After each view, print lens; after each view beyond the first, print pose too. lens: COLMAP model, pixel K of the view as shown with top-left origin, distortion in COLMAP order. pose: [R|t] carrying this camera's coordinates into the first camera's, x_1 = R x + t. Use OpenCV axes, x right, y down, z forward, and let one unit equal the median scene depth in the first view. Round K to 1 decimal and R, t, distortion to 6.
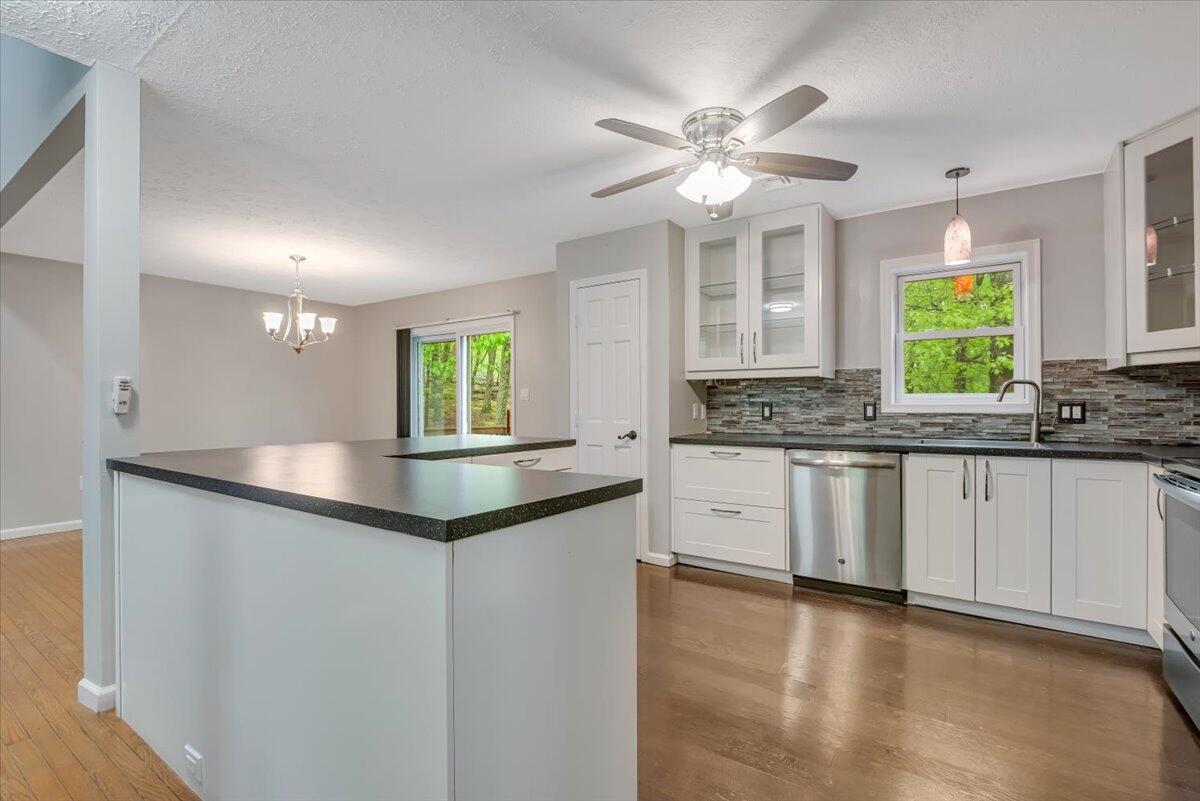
lens RADIAL K [[549.1, 0, 605.6], [0, 549.1, 405.7], [0, 0, 1]] dist [-0.019146, 0.002767]
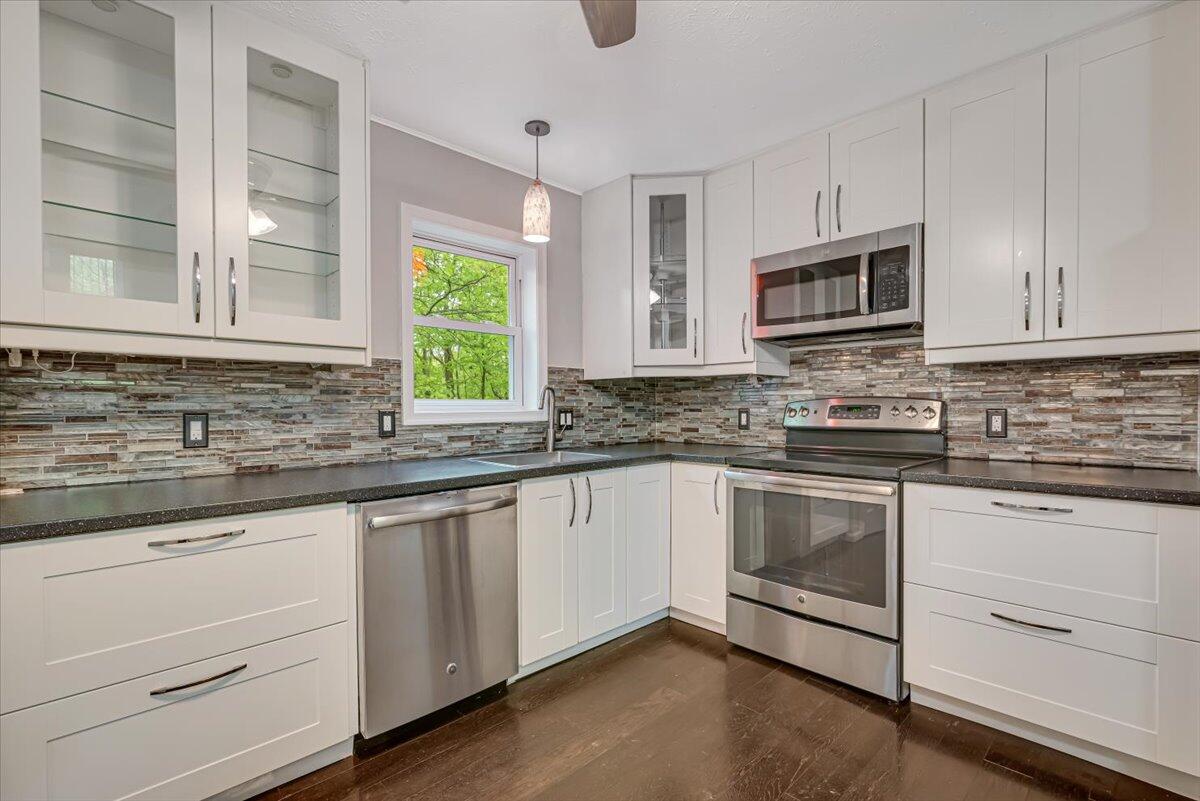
lens RADIAL K [[549.1, 0, 580.1], [0, 549.1, 415.3], [0, 0, 1]] dist [-0.019146, 0.002767]
pose [[0.189951, -0.013969, 0.981694, -0.124980], [0.007410, 0.999891, 0.012794, -0.006674], [-0.981766, 0.004844, 0.190034, 0.650475]]
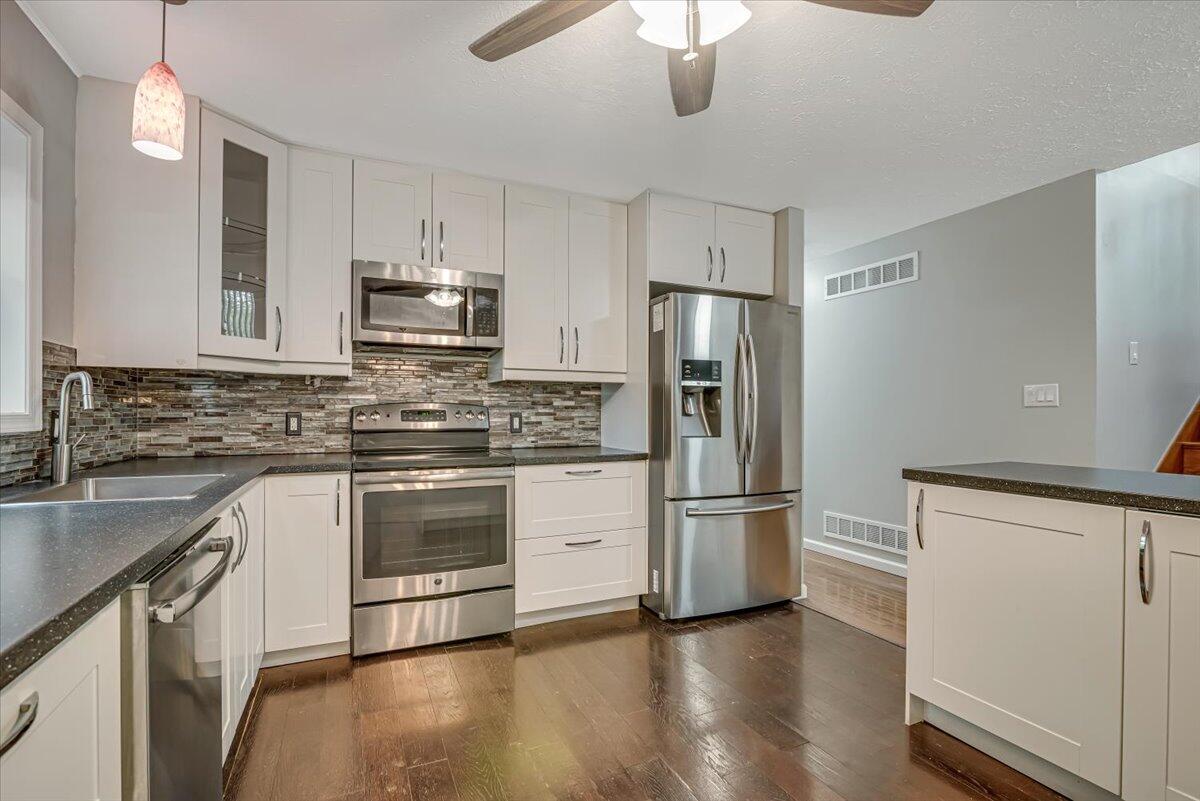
lens RADIAL K [[549.1, 0, 618.4], [0, 549.1, 408.5], [0, 0, 1]] dist [-0.019146, 0.002767]
pose [[-0.880973, 0.006044, 0.473128, -0.000616], [0.003346, 0.999973, -0.006543, -0.003261], [-0.473155, -0.004181, -0.880969, 1.039817]]
